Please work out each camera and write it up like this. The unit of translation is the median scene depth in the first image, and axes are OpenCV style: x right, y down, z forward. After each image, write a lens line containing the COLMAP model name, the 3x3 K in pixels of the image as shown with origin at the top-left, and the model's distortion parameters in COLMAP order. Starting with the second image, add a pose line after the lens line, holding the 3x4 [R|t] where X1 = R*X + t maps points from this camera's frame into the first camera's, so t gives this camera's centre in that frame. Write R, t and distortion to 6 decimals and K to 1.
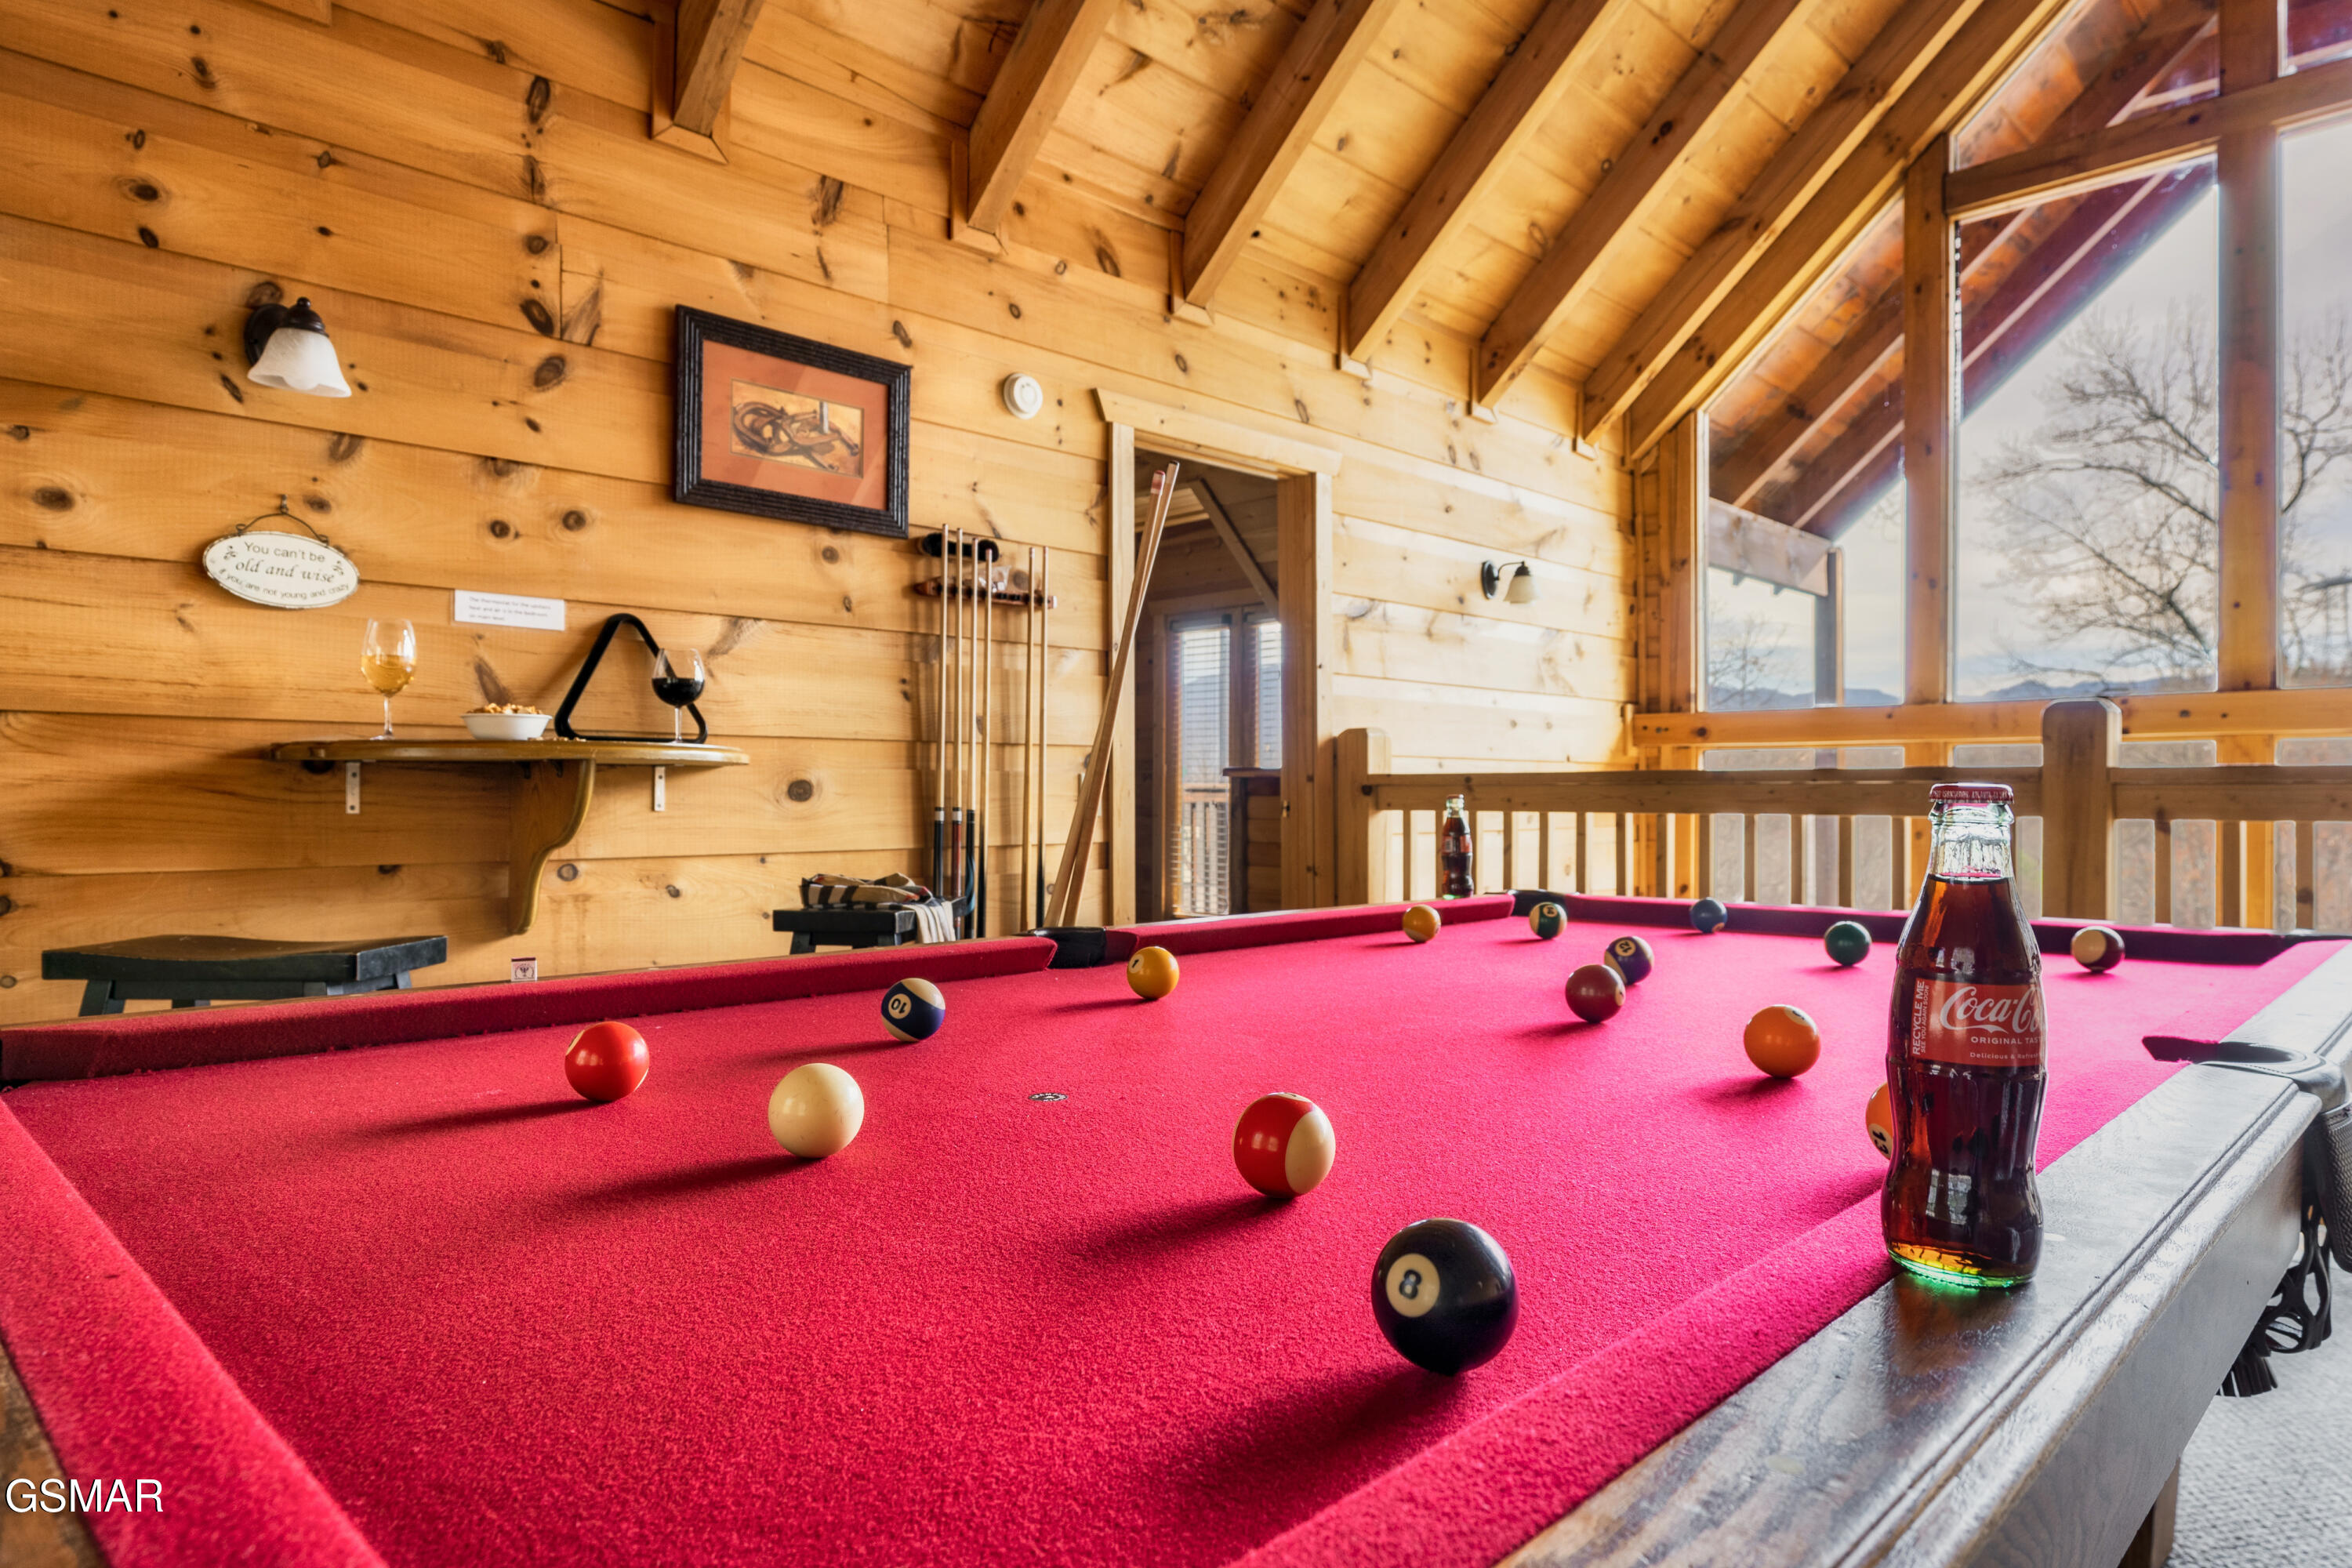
lens RADIAL K [[1403.5, 0, 1174.7], [0, 1403.5, 783.8], [0, 0, 1]] dist [-0.001825, 0.003697]
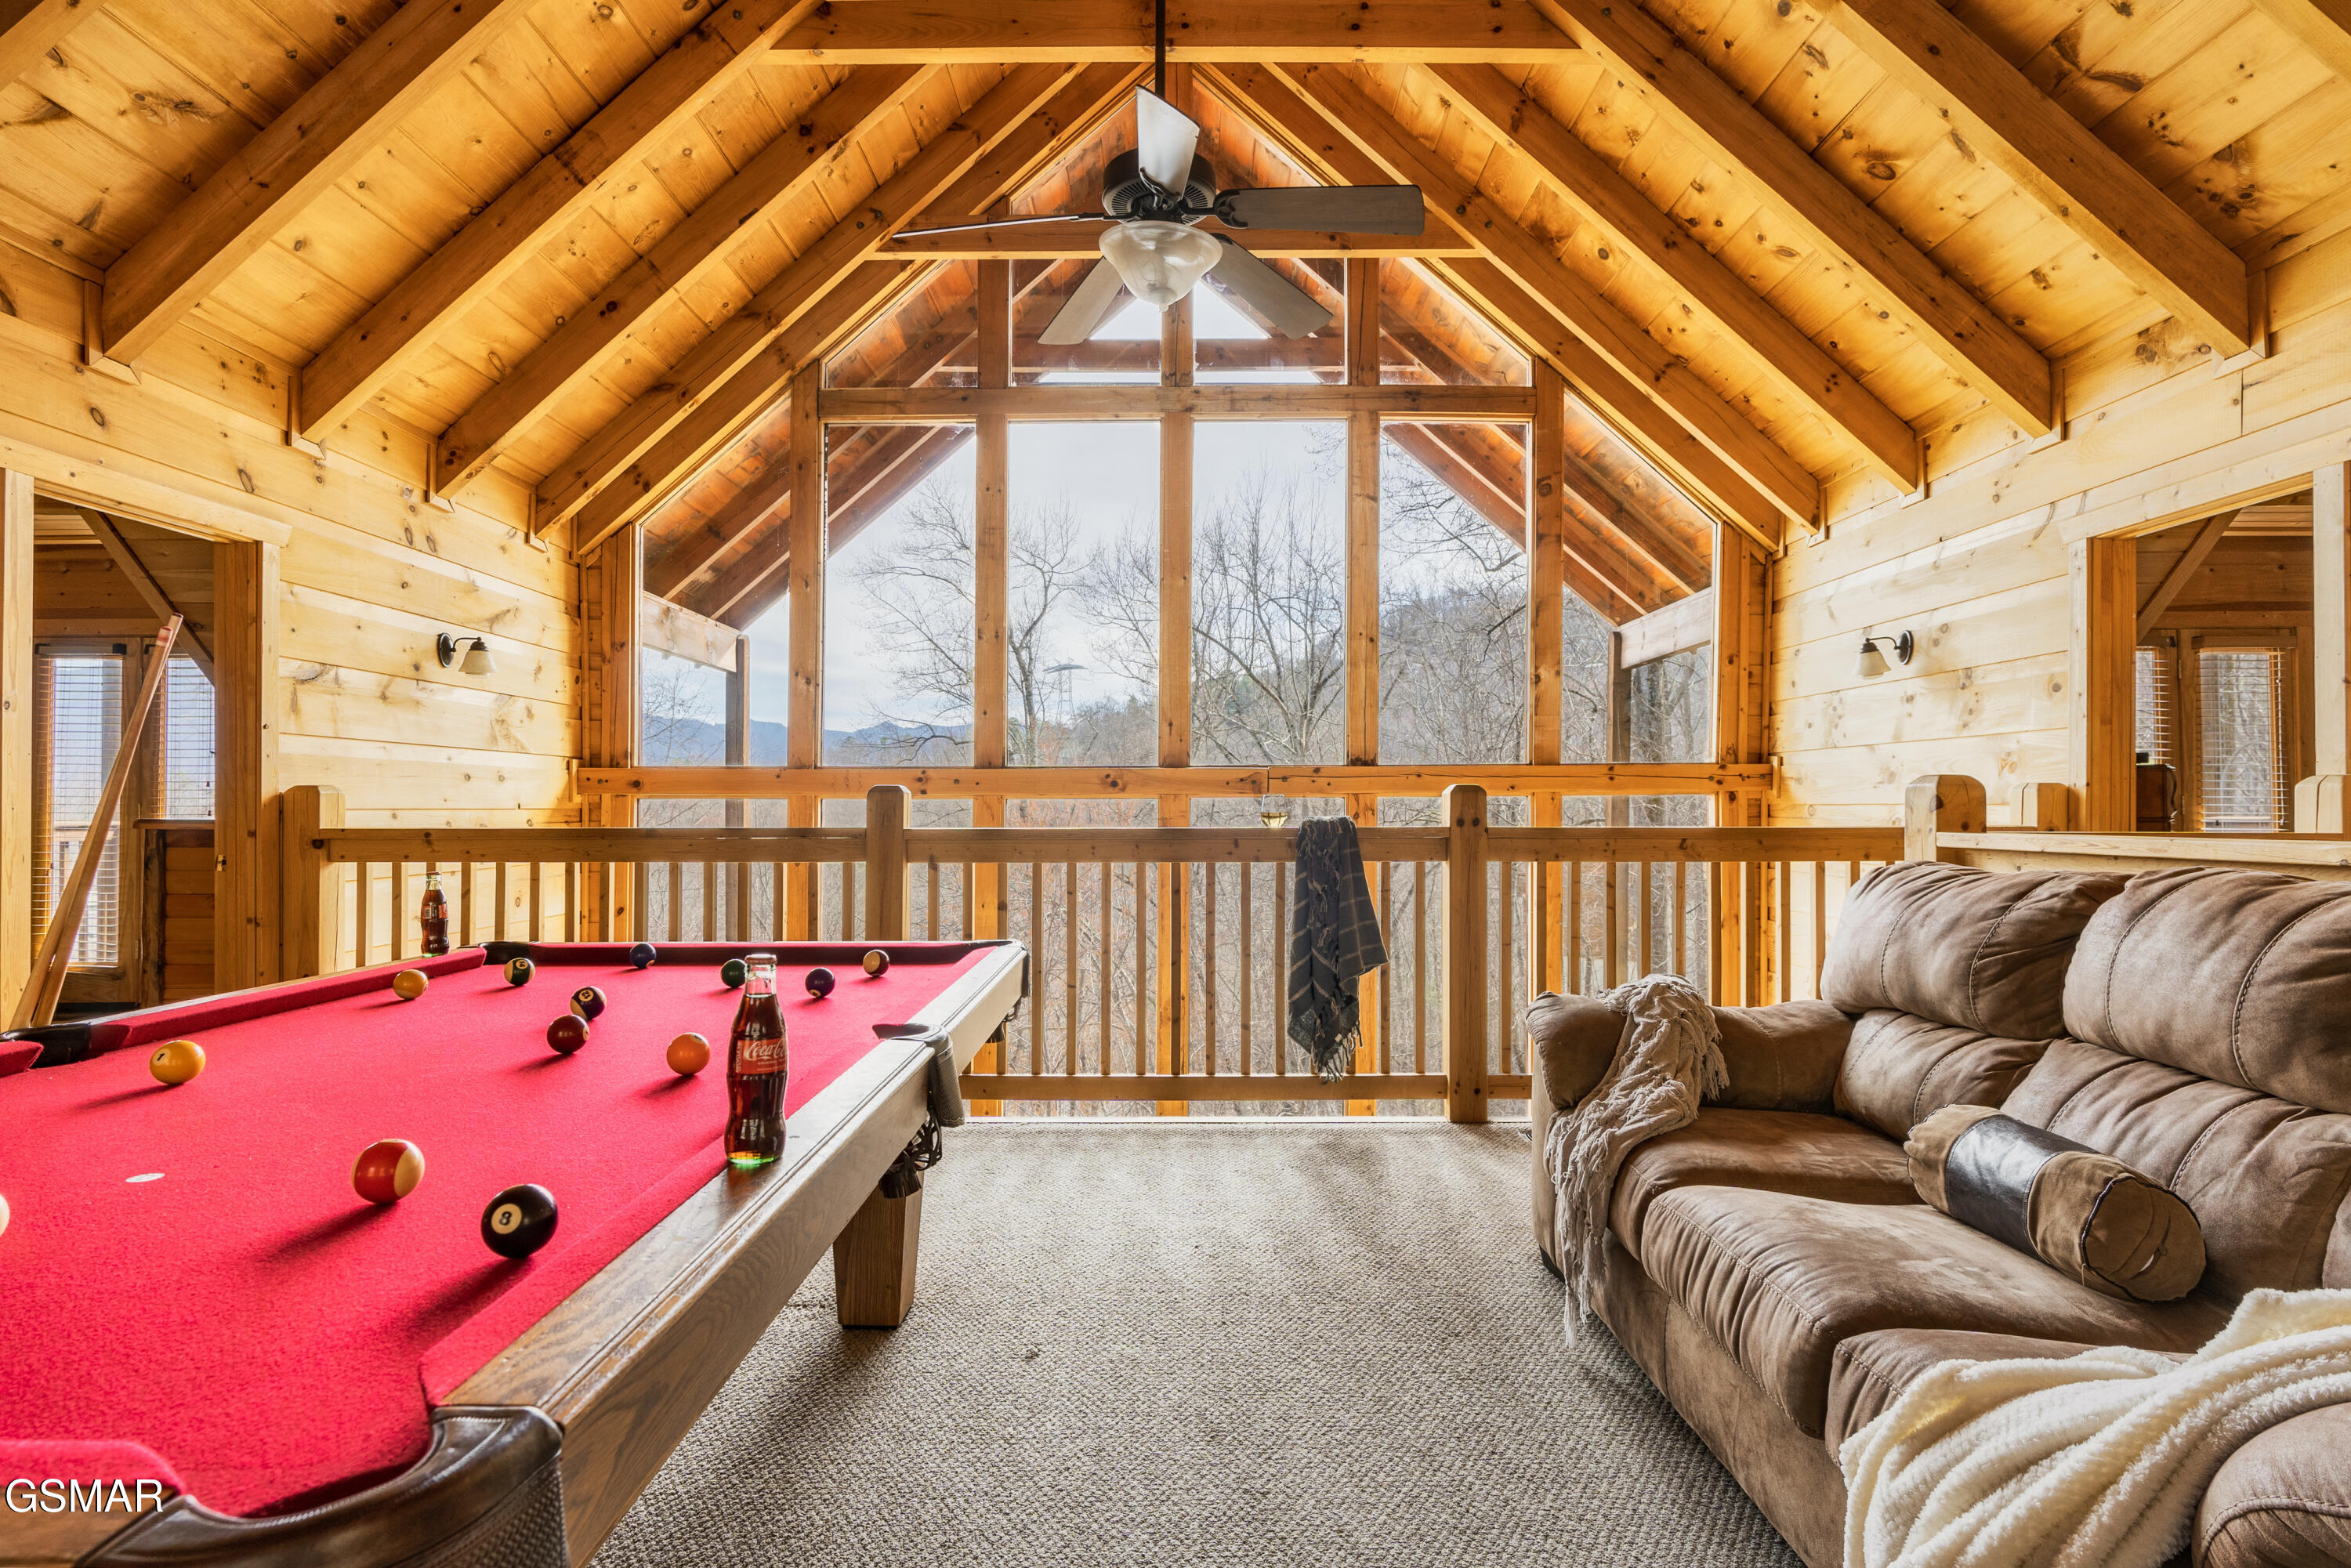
lens RADIAL K [[1196.9, 0, 1174.3], [0, 1196.9, 795.8], [0, 0, 1]] dist [-0.004495, 0.000638]
pose [[0.708469, 0.007432, 0.705703, -0.057037], [-0.005108, 0.999972, -0.005404, -0.039902], [-0.705724, 0.000224, 0.708487, -0.142926]]
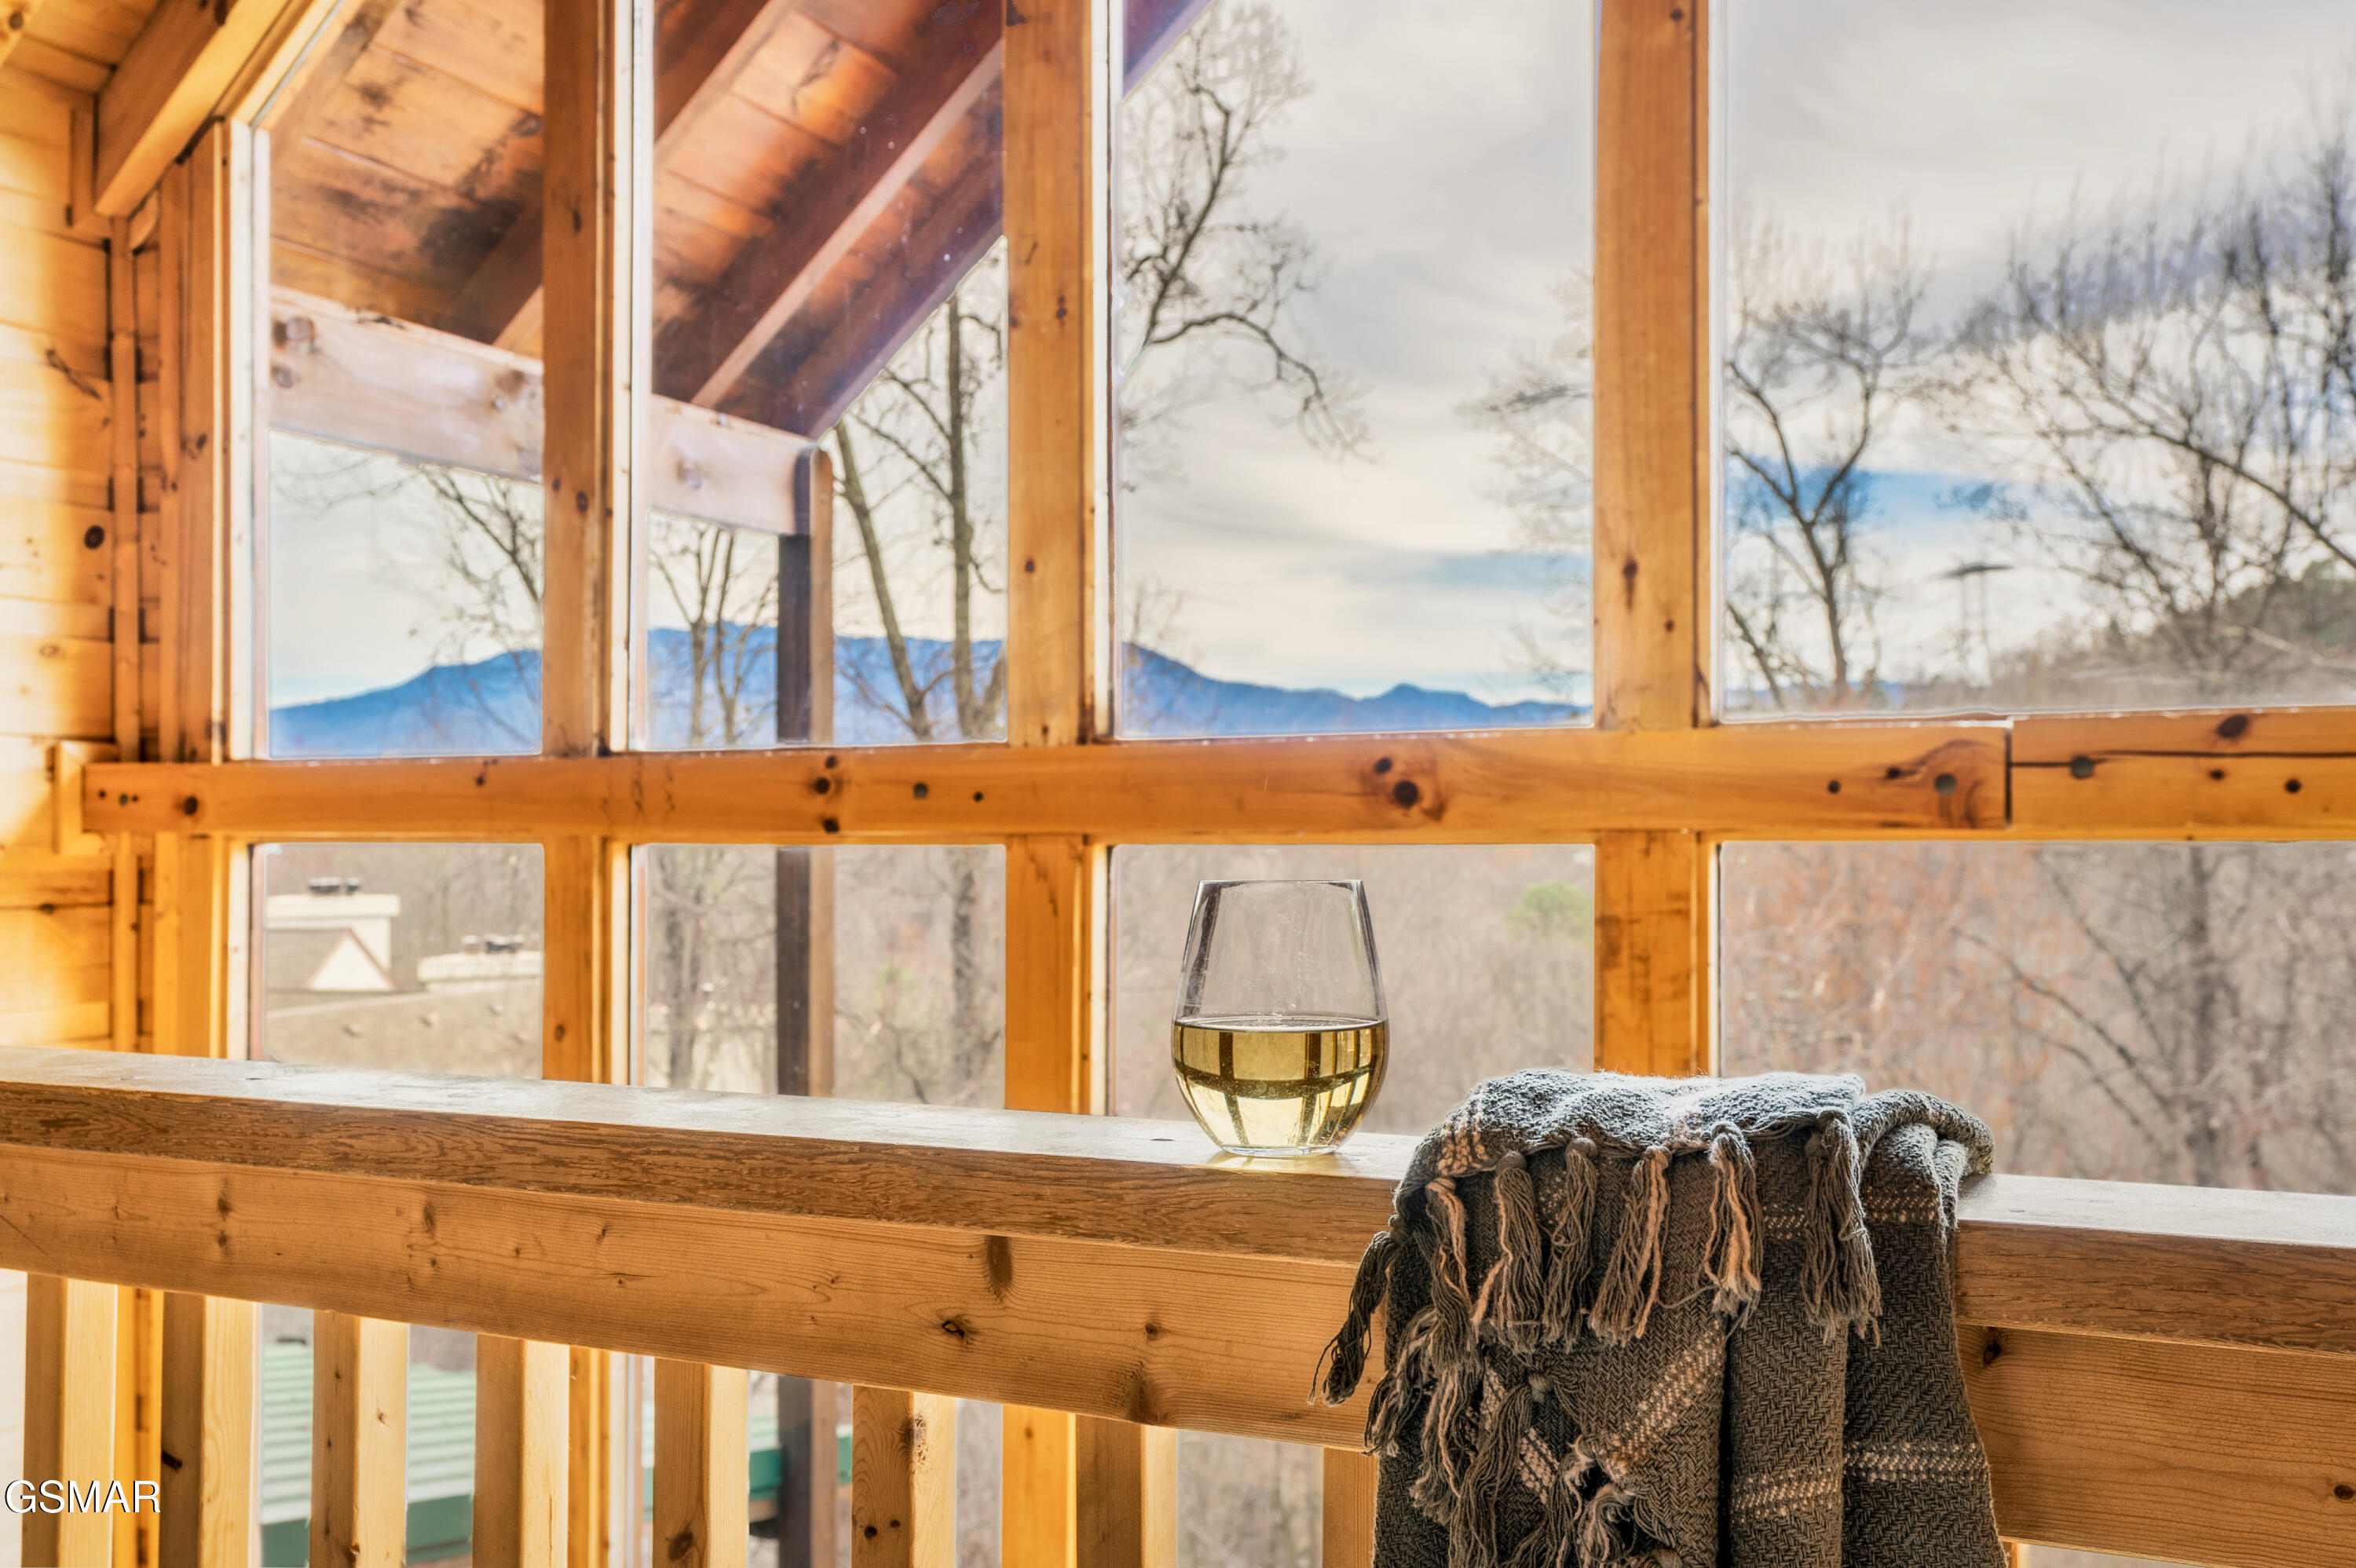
lens RADIAL K [[2129.8, 0, 1122.7], [0, 2129.8, 849.9], [0, 0, 1]] dist [0.022895, -0.017392]
pose [[0.947938, -0.002107, 0.318448, 0.746784], [-0.002401, 0.999902, 0.013761, -0.055629], [-0.318446, -0.013809, 0.947840, 0.386268]]
